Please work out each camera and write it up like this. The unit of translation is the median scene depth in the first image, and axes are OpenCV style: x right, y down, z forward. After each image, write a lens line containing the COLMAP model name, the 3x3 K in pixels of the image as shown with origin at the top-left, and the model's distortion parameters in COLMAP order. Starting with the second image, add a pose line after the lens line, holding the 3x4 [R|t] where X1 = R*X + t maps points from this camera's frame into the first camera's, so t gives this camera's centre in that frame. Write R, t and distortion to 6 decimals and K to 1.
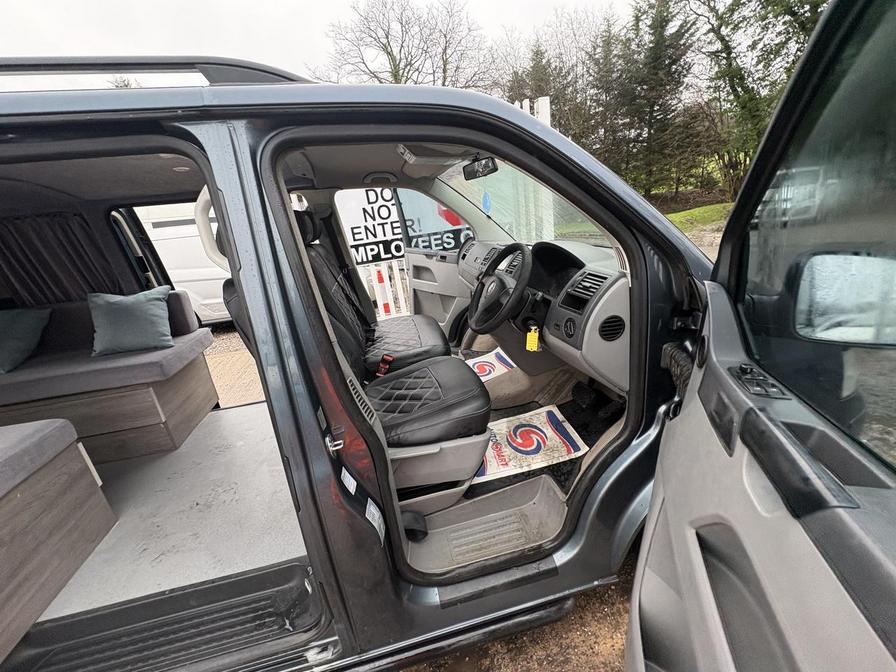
lens RADIAL K [[356.4, 0, 453.7], [0, 356.4, 332.6], [0, 0, 1]] dist [-0.002572, 0.001338]
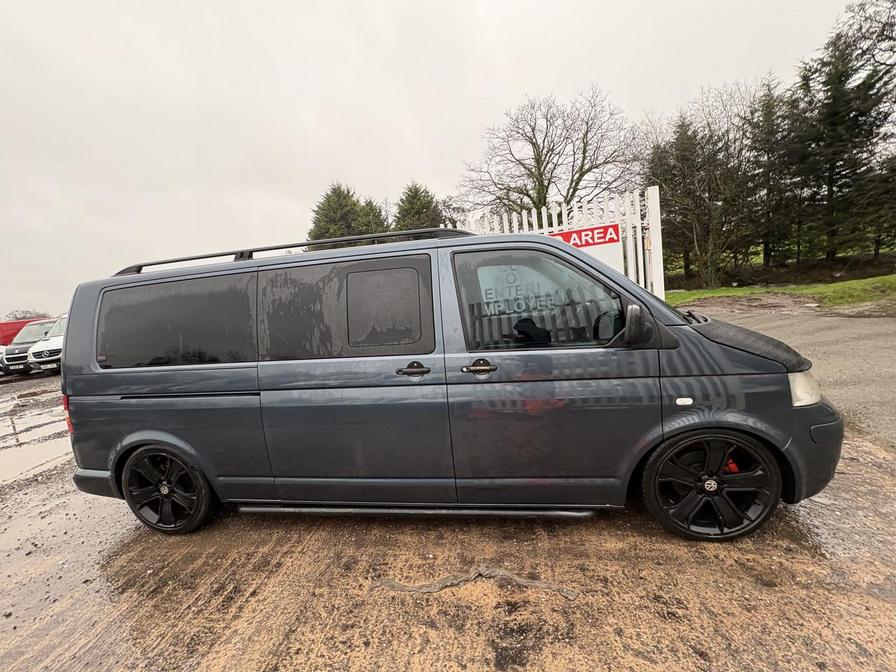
lens RADIAL K [[356.4, 0, 452.4], [0, 356.4, 339.2], [0, 0, 1]] dist [-0.002572, 0.001338]
pose [[0.934880, 0.066458, -0.348688, 0.020926], [-0.118063, 0.984607, -0.128881, 0.021057], [0.334756, 0.161656, 0.928335, -0.070285]]
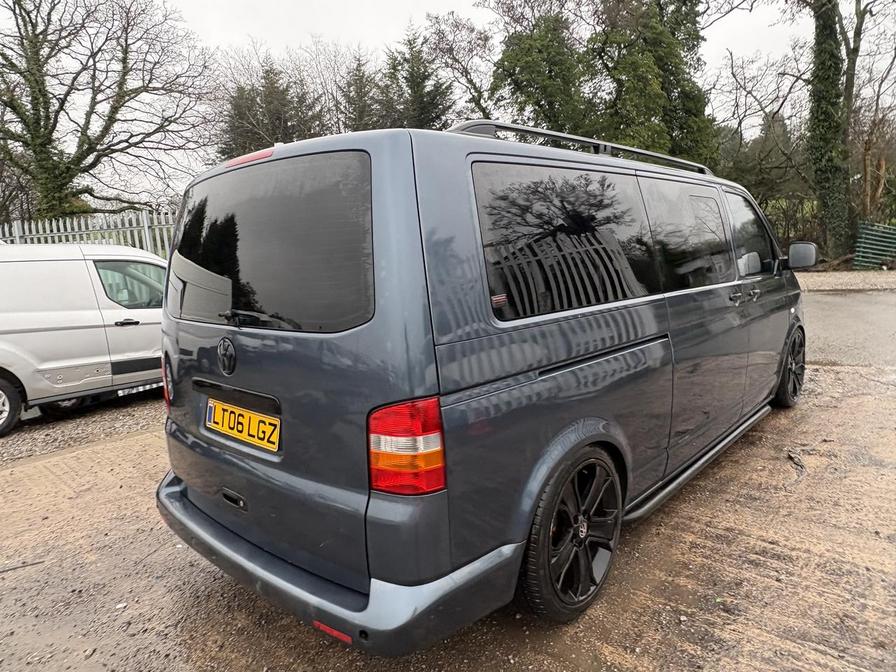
lens RADIAL K [[589.0, 0, 446.2], [0, 589.0, 335.4], [0, 0, 1]] dist [-0.005892, 0.006423]
pose [[0.811005, -0.021456, 0.584646, -0.262302], [0.160381, 0.969197, -0.186907, 0.056787], [-0.562627, 0.245349, 0.789465, -0.064398]]
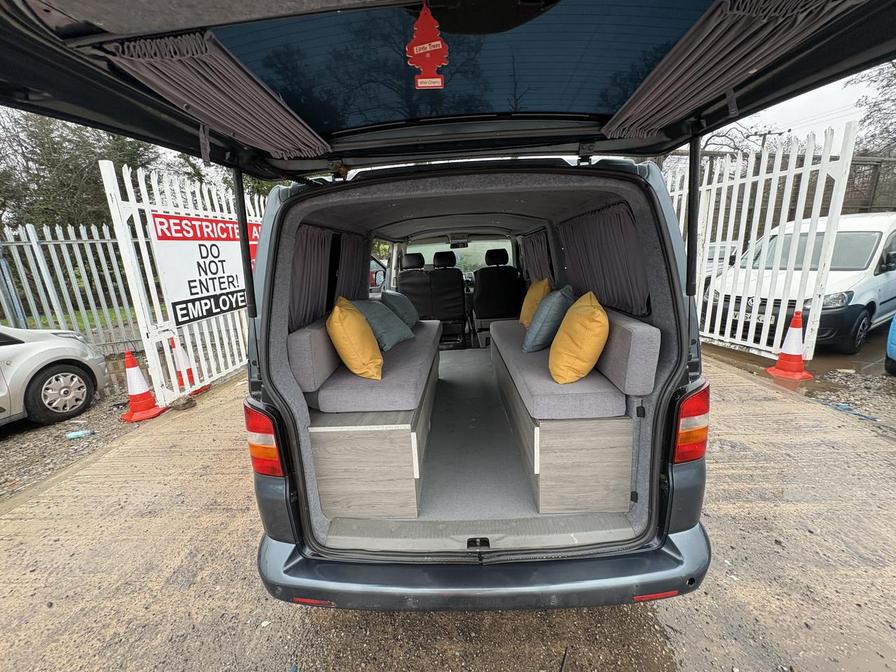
lens RADIAL K [[356.4, 0, 446.2], [0, 356.4, 336.7], [0, 0, 1]] dist [-0.002572, 0.001338]
pose [[0.230220, -0.119202, 0.965810, -0.296345], [0.351782, 0.935548, 0.031613, 0.013254], [-0.907330, 0.332477, 0.257315, 0.057893]]
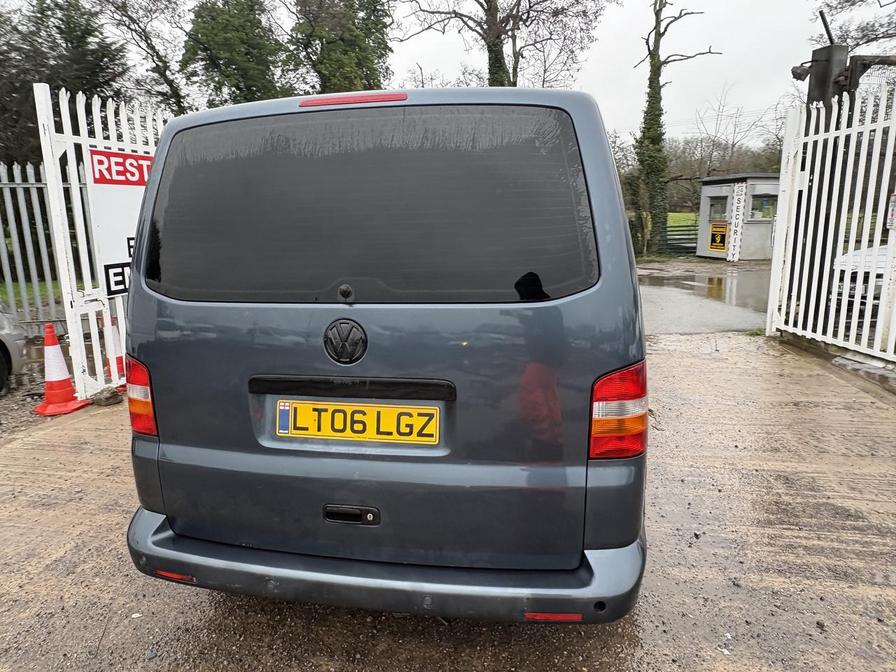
lens RADIAL K [[589.0, 0, 450.3], [0, 589.0, 339.9], [0, 0, 1]] dist [-0.005892, 0.006423]
pose [[0.384171, -0.069638, 0.920632, -0.319239], [0.287250, 0.956677, -0.047502, 0.038179], [-0.877440, 0.282700, 0.387531, 0.014512]]
